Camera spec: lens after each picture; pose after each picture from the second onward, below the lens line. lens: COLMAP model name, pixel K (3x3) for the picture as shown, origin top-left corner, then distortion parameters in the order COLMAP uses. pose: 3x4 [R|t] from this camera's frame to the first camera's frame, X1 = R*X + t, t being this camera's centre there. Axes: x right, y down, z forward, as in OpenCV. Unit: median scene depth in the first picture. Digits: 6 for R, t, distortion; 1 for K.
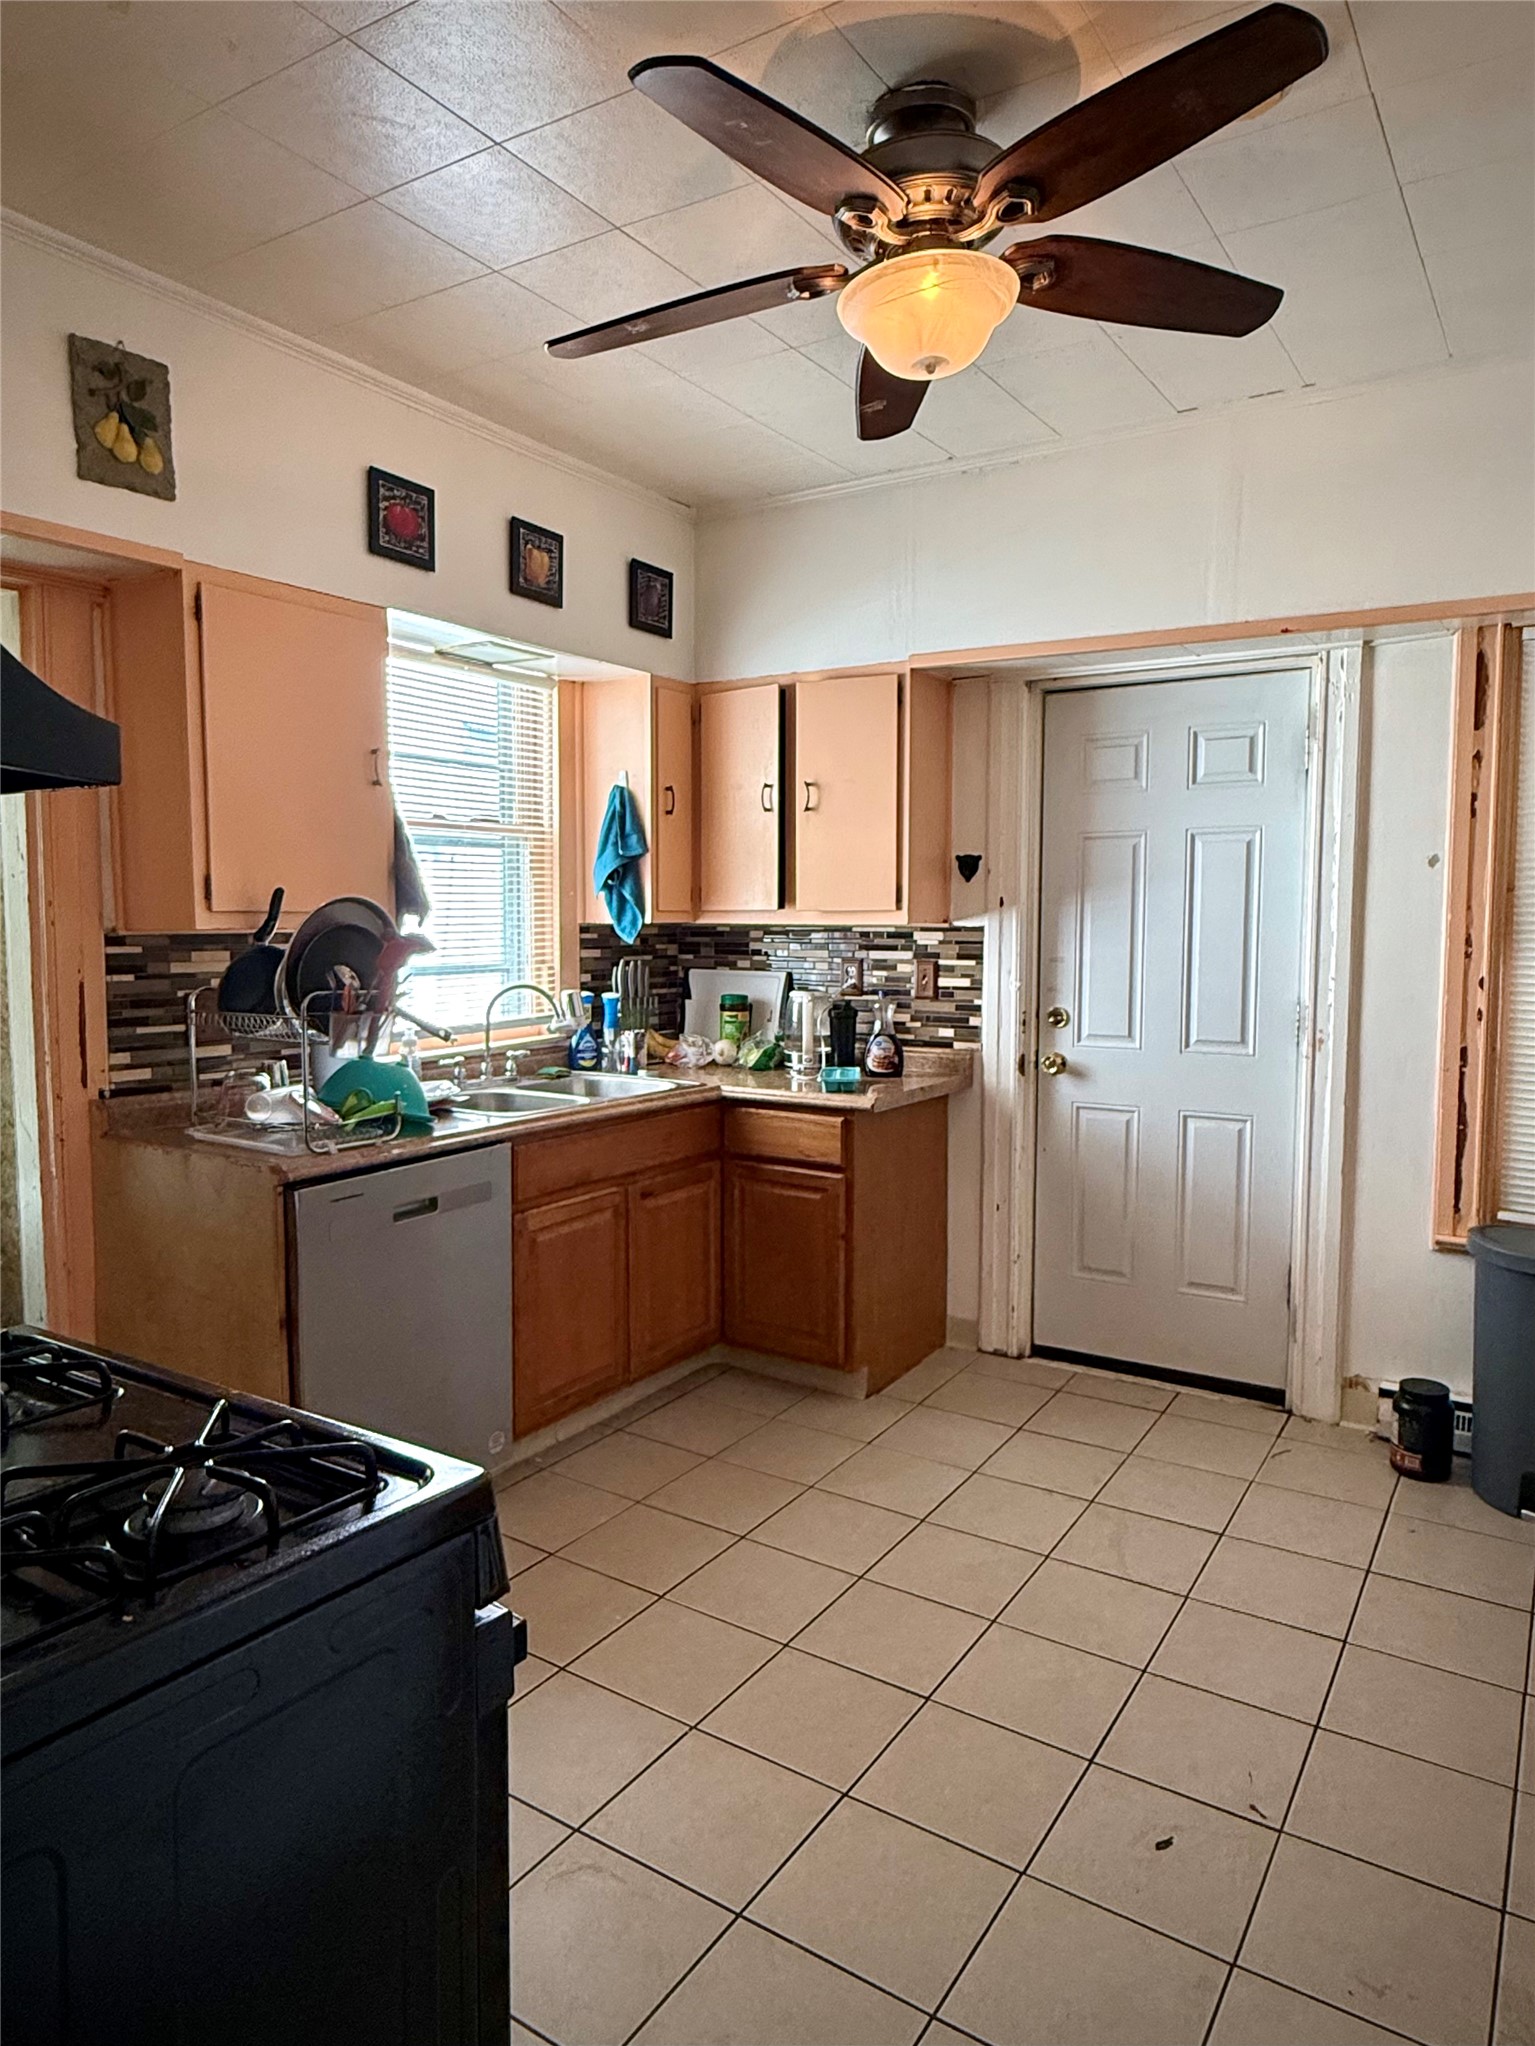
lens RADIAL K [[1311.0, 0, 757.2], [0, 1311.0, 1020.6], [0, 0, 1]] dist [0.004292, 0.002058]
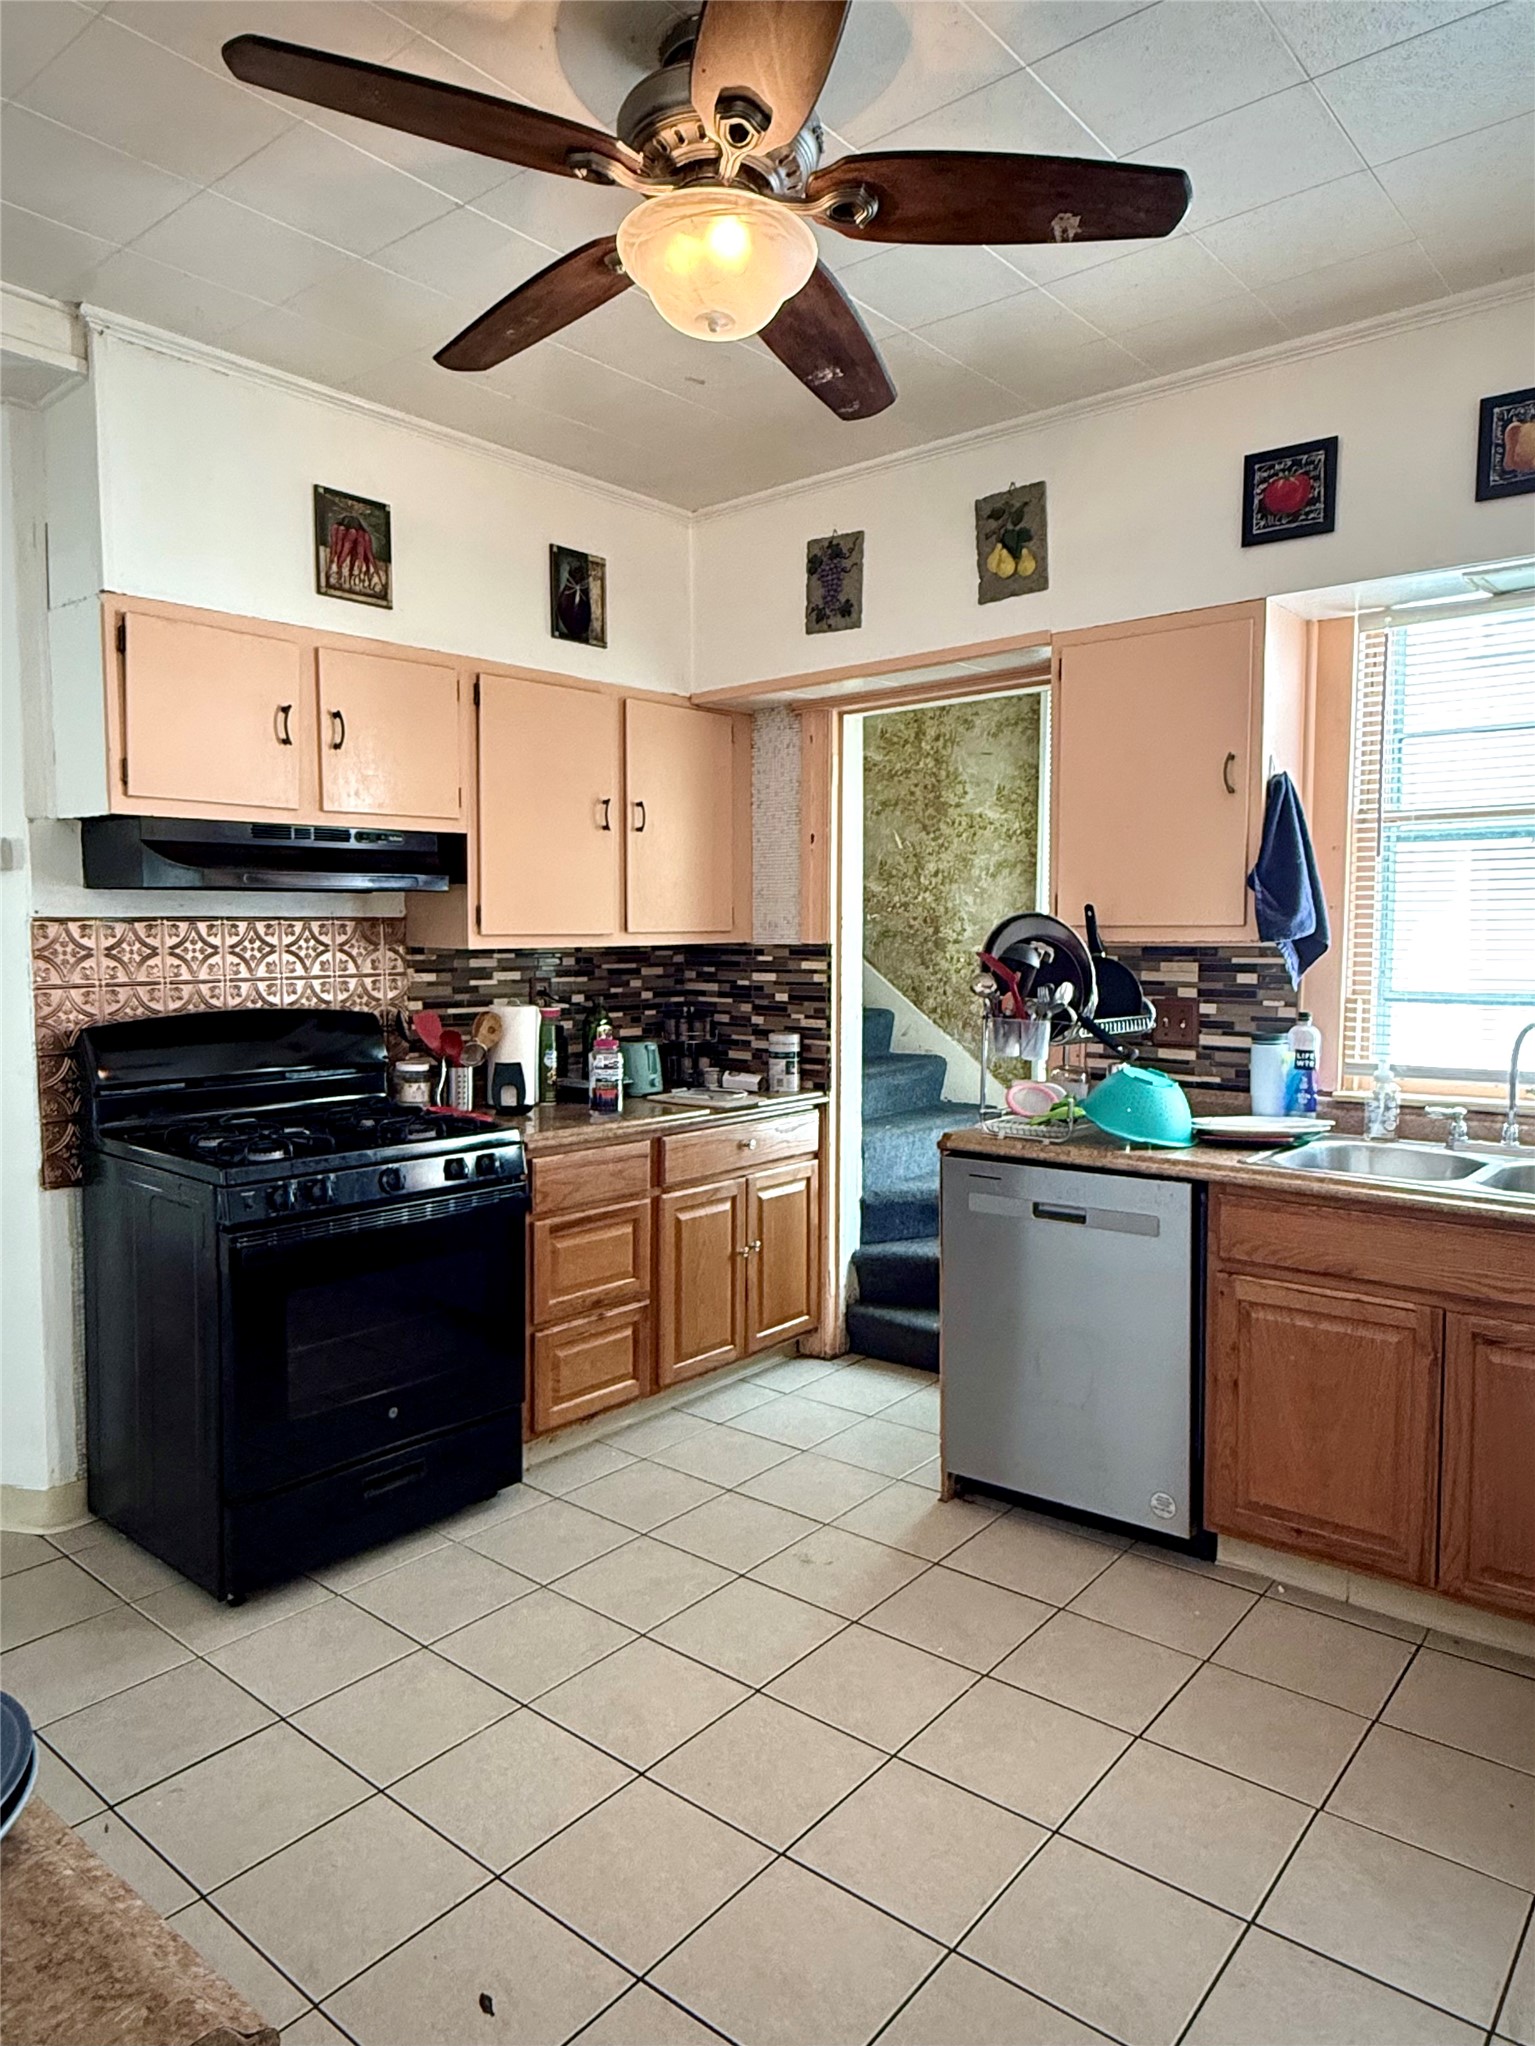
lens RADIAL K [[1311.0, 0, 757.1], [0, 1311.0, 1020.7], [0, 0, 1]] dist [0.004292, 0.002058]
pose [[-0.121380, 0.079608, -0.989409, 0.717903], [-0.070171, 0.993597, 0.088554, -0.077806], [0.990123, 0.080176, -0.115016, 0.795877]]
